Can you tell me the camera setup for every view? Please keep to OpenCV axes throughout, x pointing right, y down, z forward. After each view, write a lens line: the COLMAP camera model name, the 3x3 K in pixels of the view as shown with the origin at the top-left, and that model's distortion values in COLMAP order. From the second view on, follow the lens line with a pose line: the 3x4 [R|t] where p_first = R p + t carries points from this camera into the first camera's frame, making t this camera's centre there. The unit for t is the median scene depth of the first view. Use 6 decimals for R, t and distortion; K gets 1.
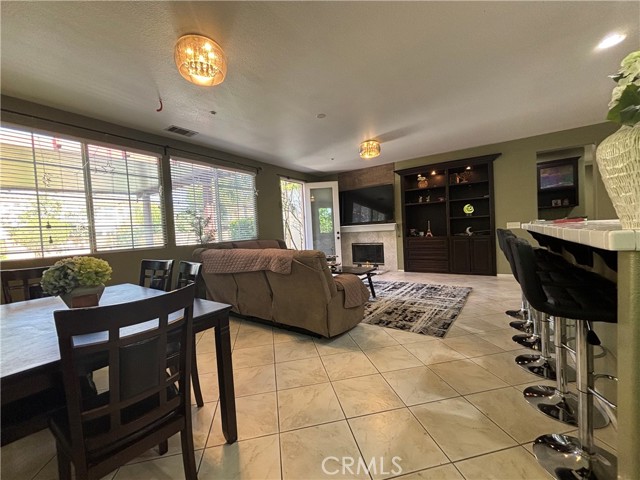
lens RADIAL K [[257.4, 0, 320.8], [0, 257.4, 237.9], [0, 0, 1]] dist [0.001853, -0.000042]
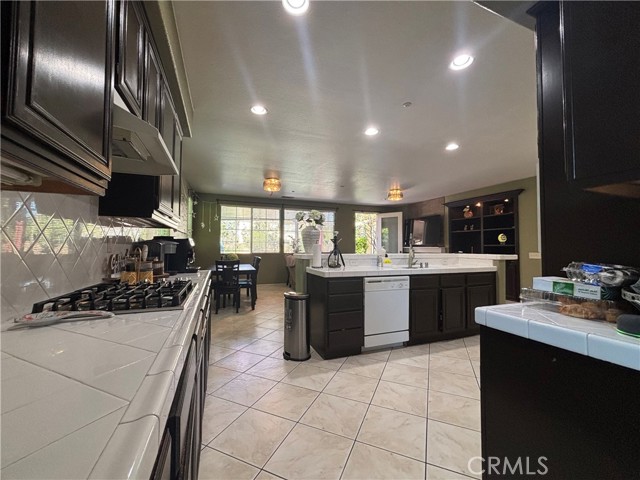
lens RADIAL K [[257.4, 0, 319.7], [0, 257.4, 240.1], [0, 0, 1]] dist [0.001853, -0.000042]
pose [[0.810401, 0.041391, -0.584411, 0.564420], [-0.065101, 0.997686, -0.019614, -0.032150], [0.582247, 0.053941, 0.811221, -0.318874]]
